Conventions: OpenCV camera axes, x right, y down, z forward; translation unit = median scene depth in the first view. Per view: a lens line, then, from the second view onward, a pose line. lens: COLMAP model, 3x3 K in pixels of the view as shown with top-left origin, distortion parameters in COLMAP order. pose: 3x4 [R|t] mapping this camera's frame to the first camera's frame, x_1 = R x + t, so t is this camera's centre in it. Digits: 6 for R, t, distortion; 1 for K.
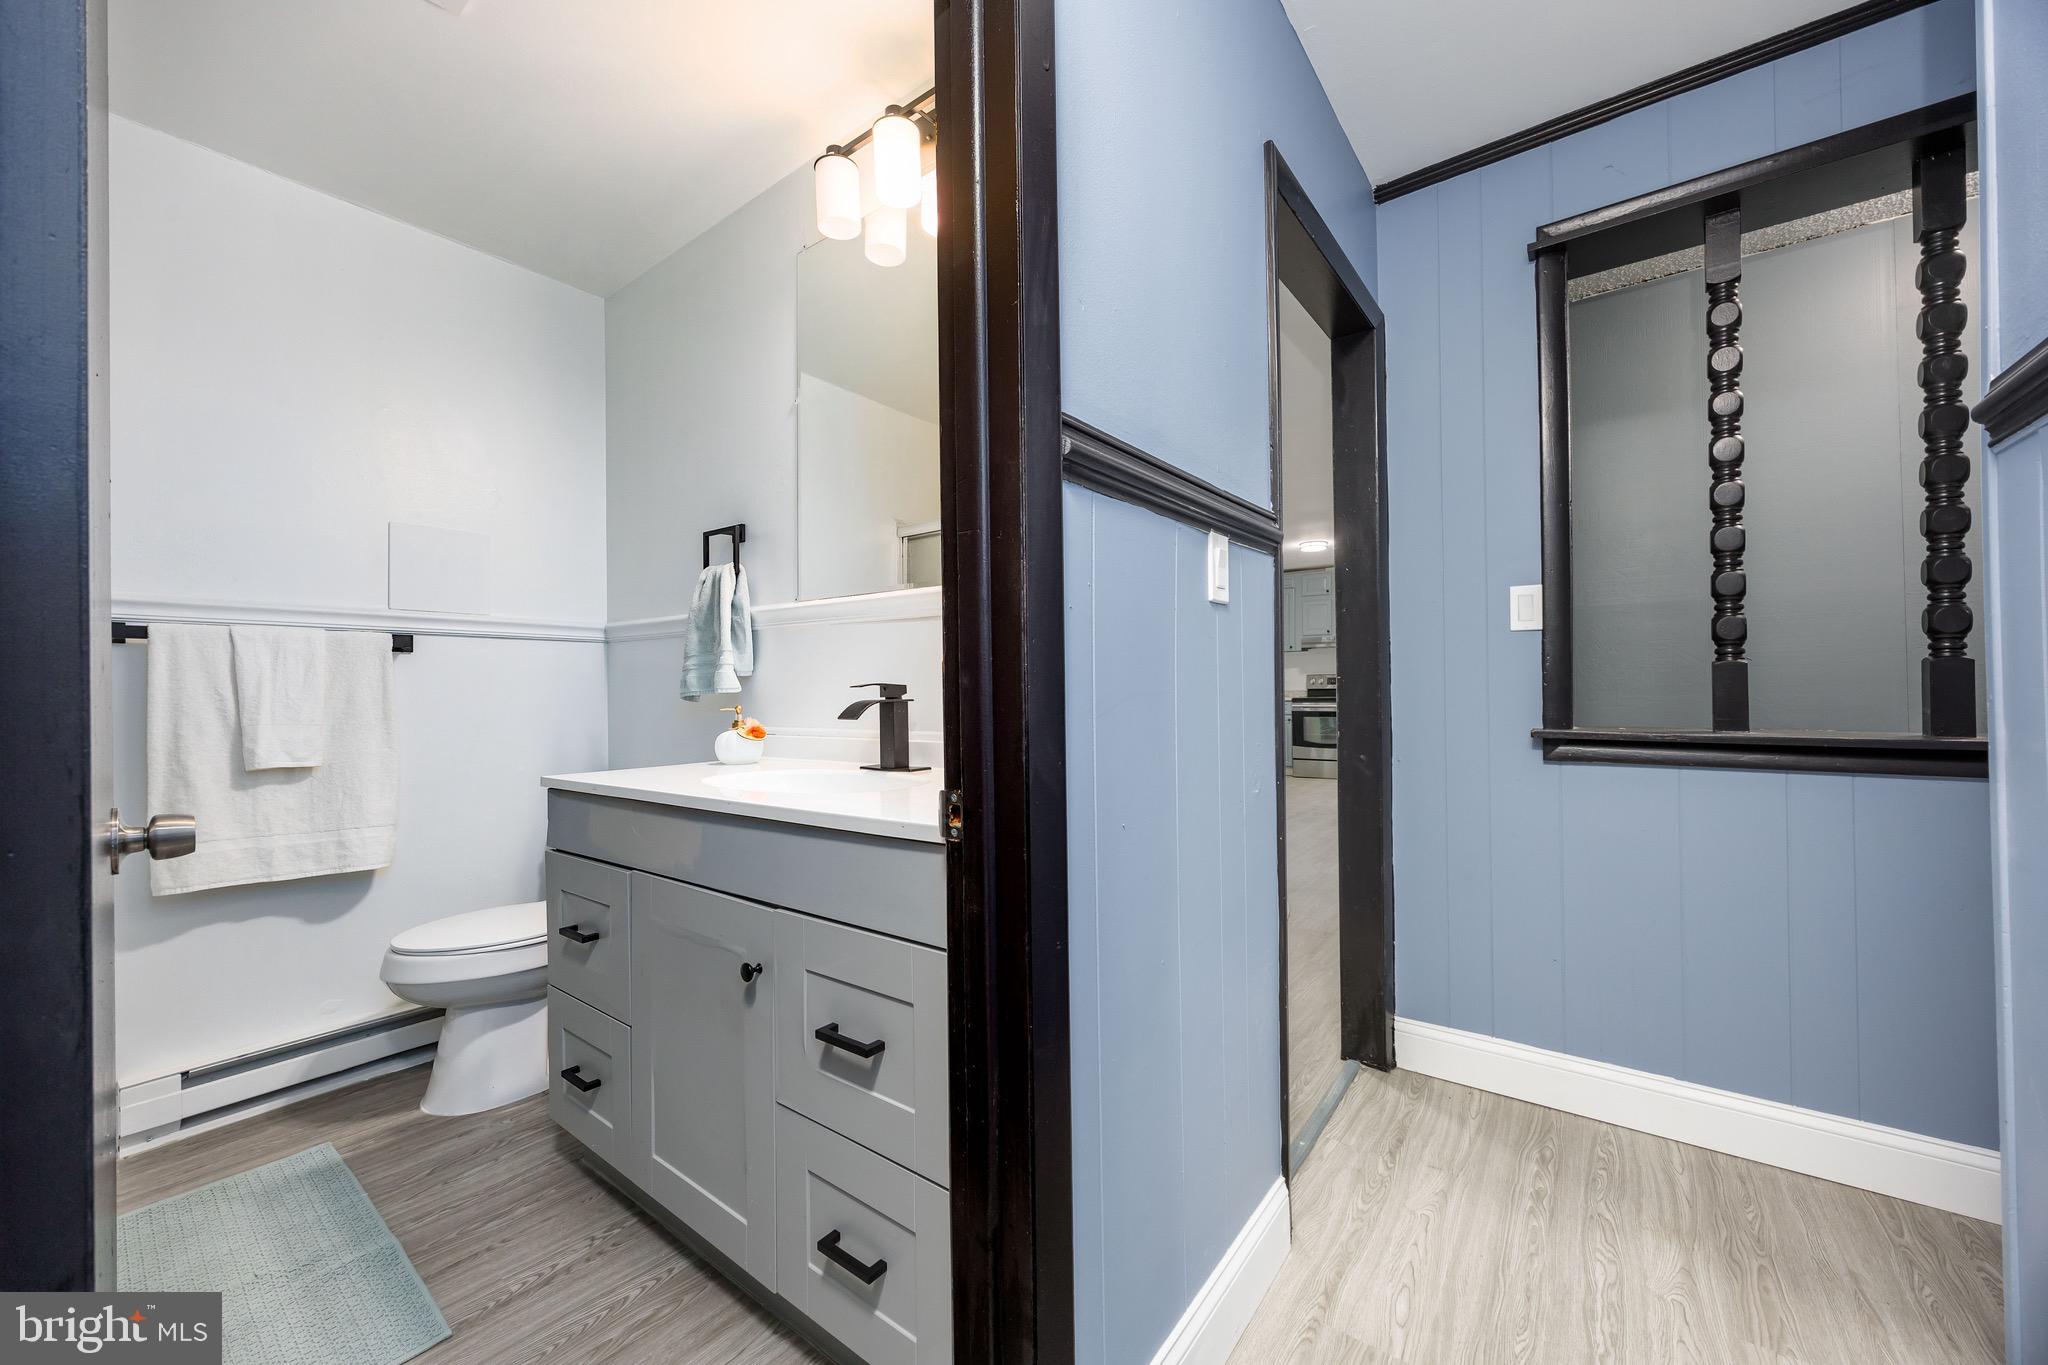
lens RADIAL K [[789.9, 0, 1020.6], [0, 789.9, 687.7], [0, 0, 1]] dist [-0.001828, 0.000502]
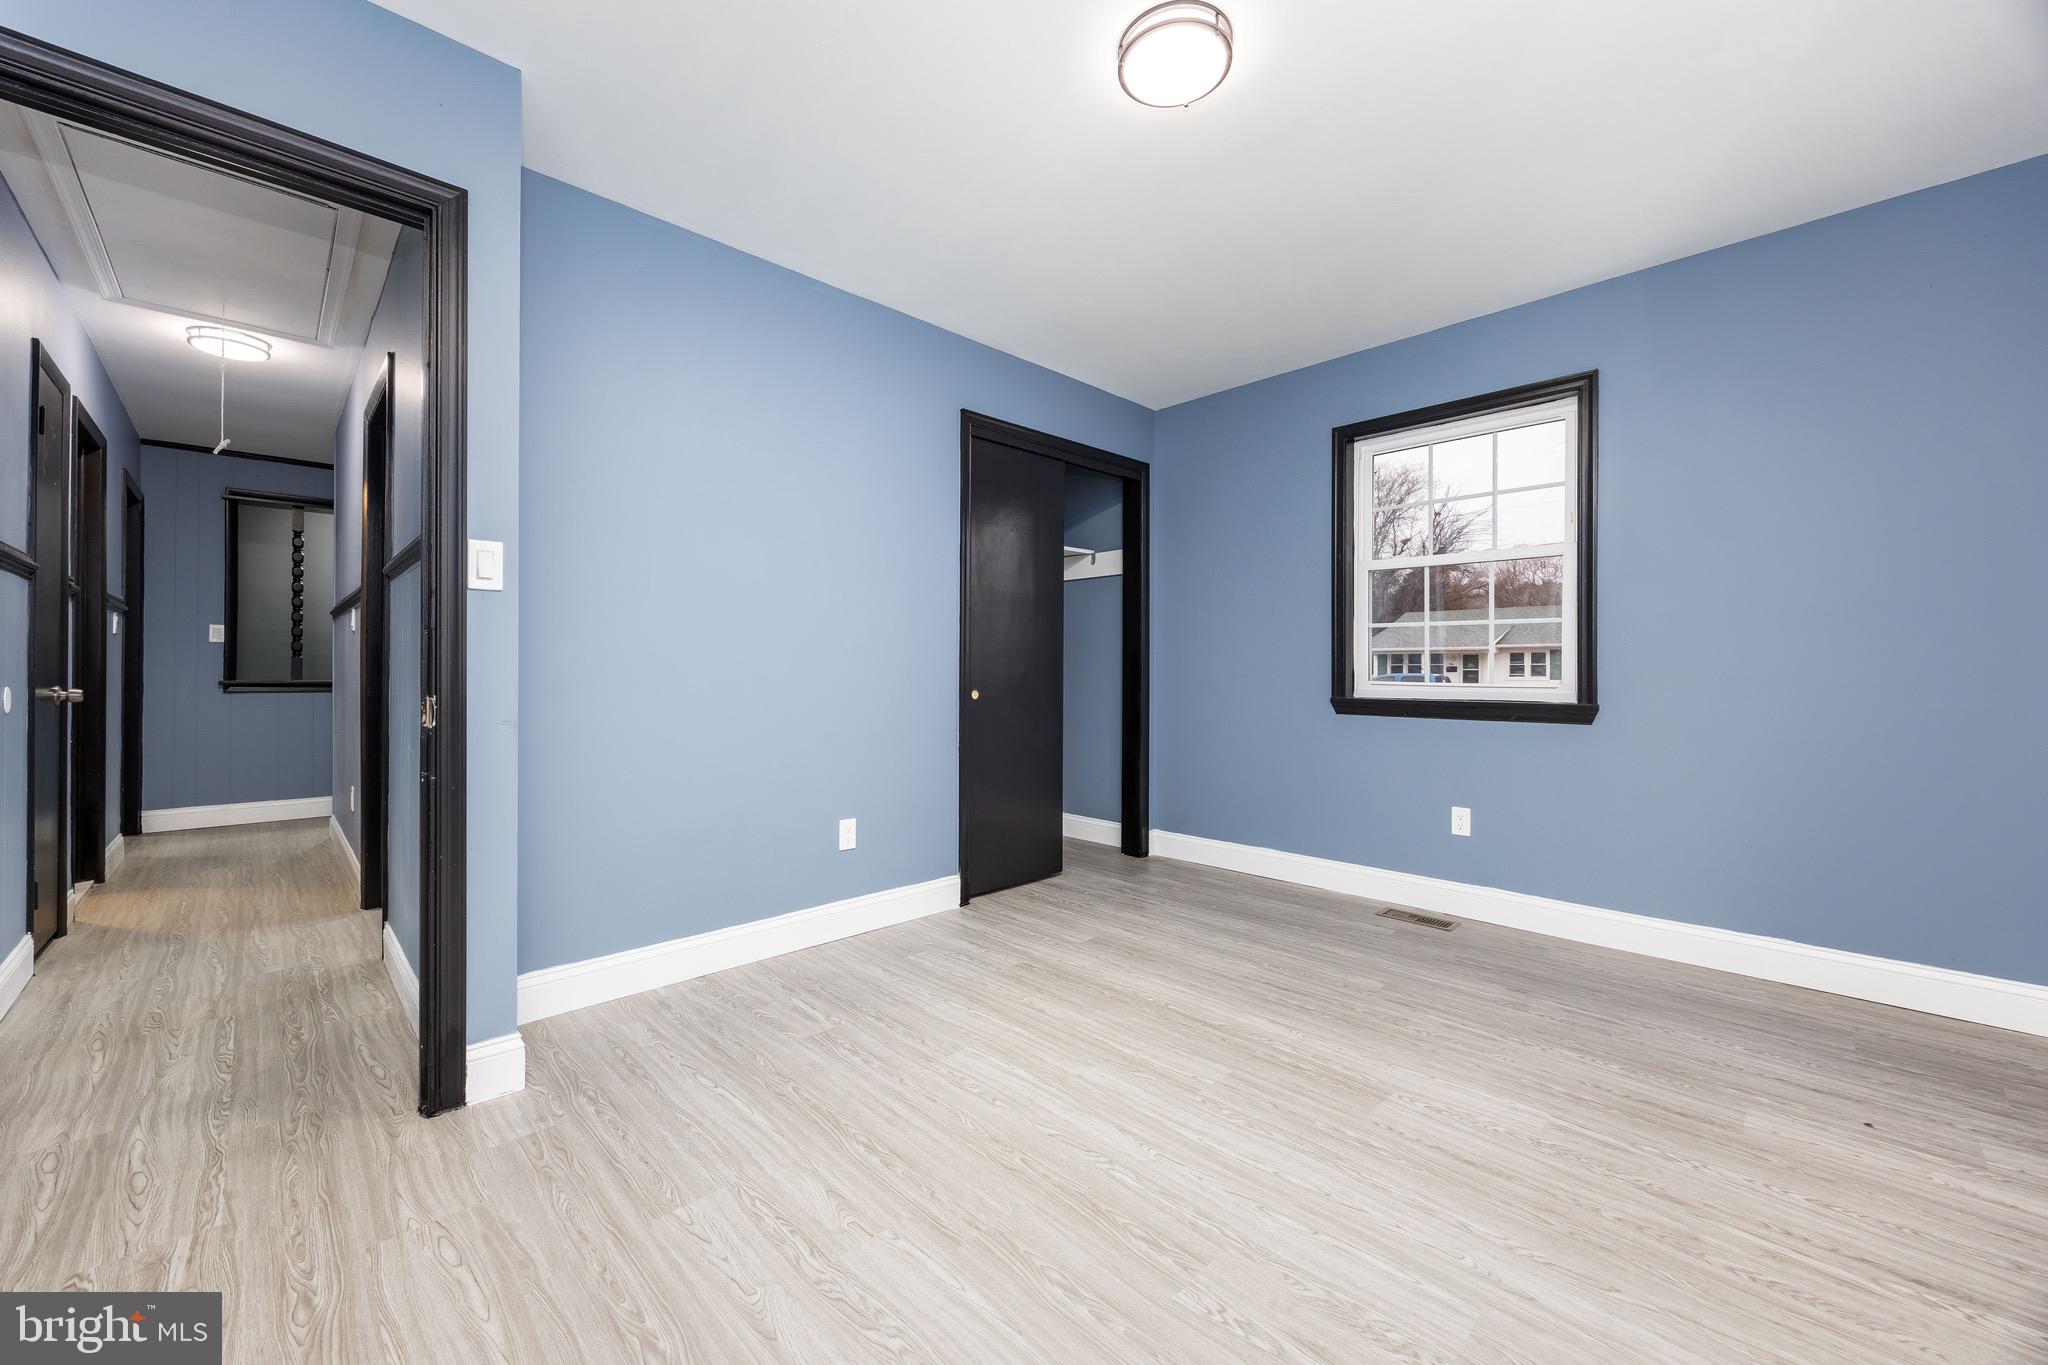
lens RADIAL K [[789.9, 0, 1040.1], [0, 789.9, 672.1], [0, 0, 1]] dist [-0.001828, 0.000502]
pose [[0.140110, 0.014967, 0.990023, -1.538163], [-0.008594, 0.999866, -0.013899, 0.038380], [-0.990099, -0.006561, 0.140220, -2.032980]]
